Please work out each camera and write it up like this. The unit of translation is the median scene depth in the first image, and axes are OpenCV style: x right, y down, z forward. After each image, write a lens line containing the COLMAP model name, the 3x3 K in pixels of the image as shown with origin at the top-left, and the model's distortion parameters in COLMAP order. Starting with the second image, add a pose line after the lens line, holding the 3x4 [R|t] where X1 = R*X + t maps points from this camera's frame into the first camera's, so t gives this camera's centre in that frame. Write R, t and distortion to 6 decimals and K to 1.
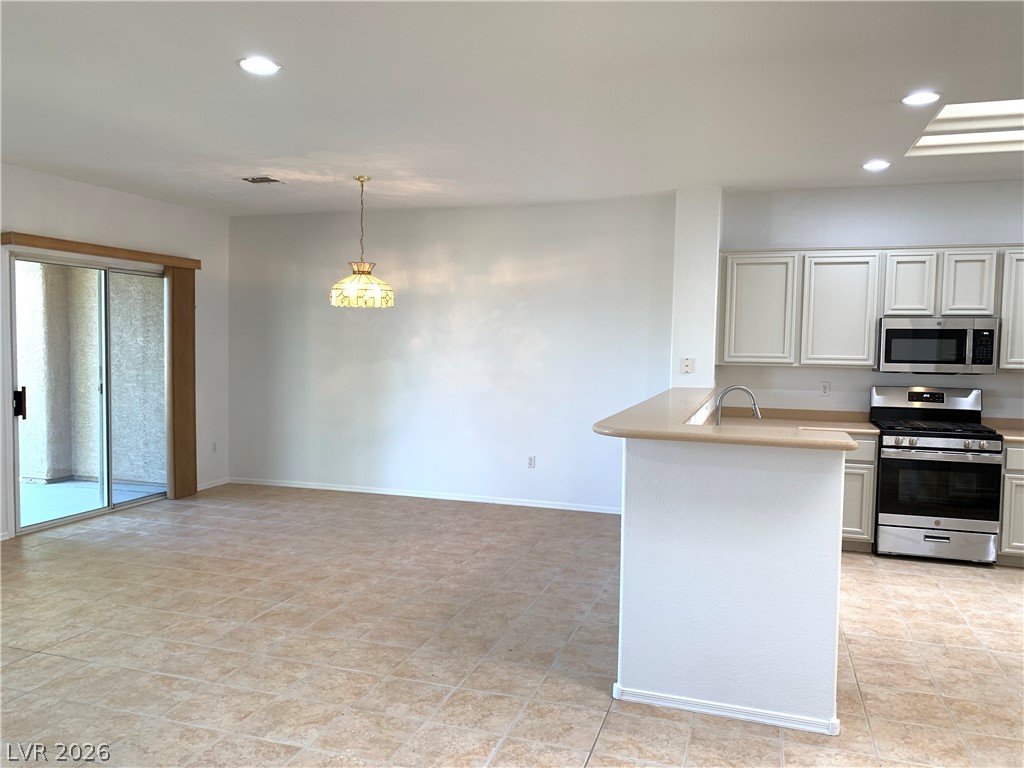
lens RADIAL K [[781.7, 0, 503.3], [0, 781.7, 388.1], [0, 0, 1]] dist [0.040451, -0.046461]
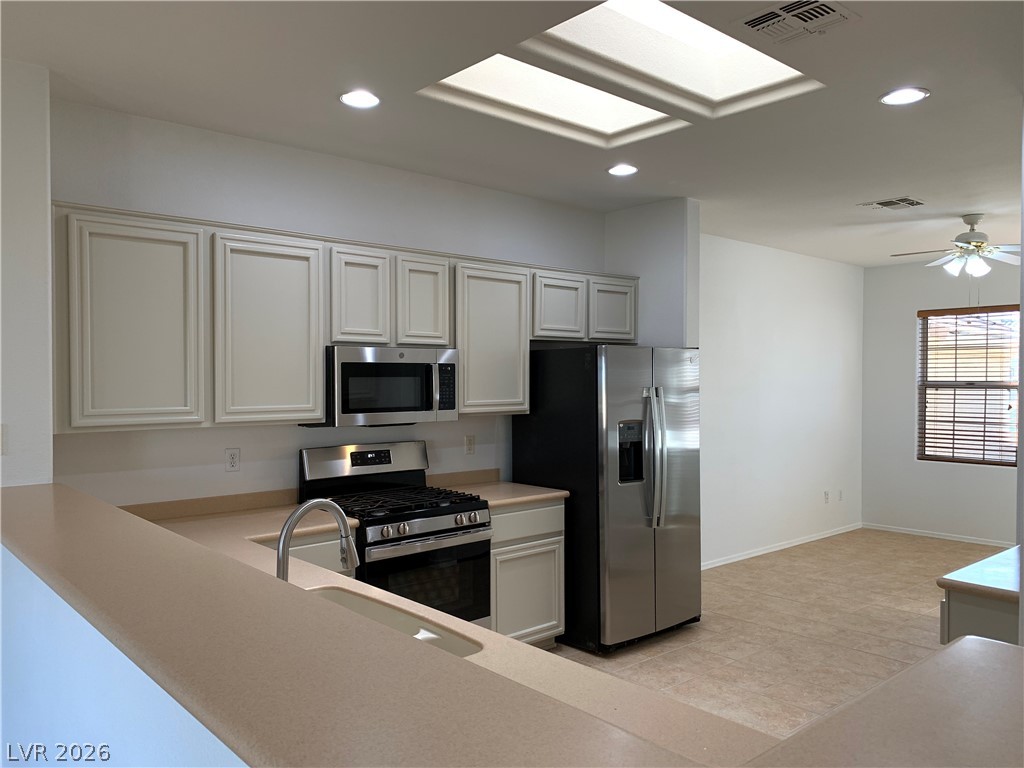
lens RADIAL K [[781.7, 0, 512.3], [0, 781.7, 392.4], [0, 0, 1]] dist [0.040451, -0.046461]
pose [[0.504262, -0.031517, 0.862976, -0.007251], [0.059960, 0.998200, 0.001419, -0.045081], [-0.861467, 0.051028, 0.505244, 0.579011]]
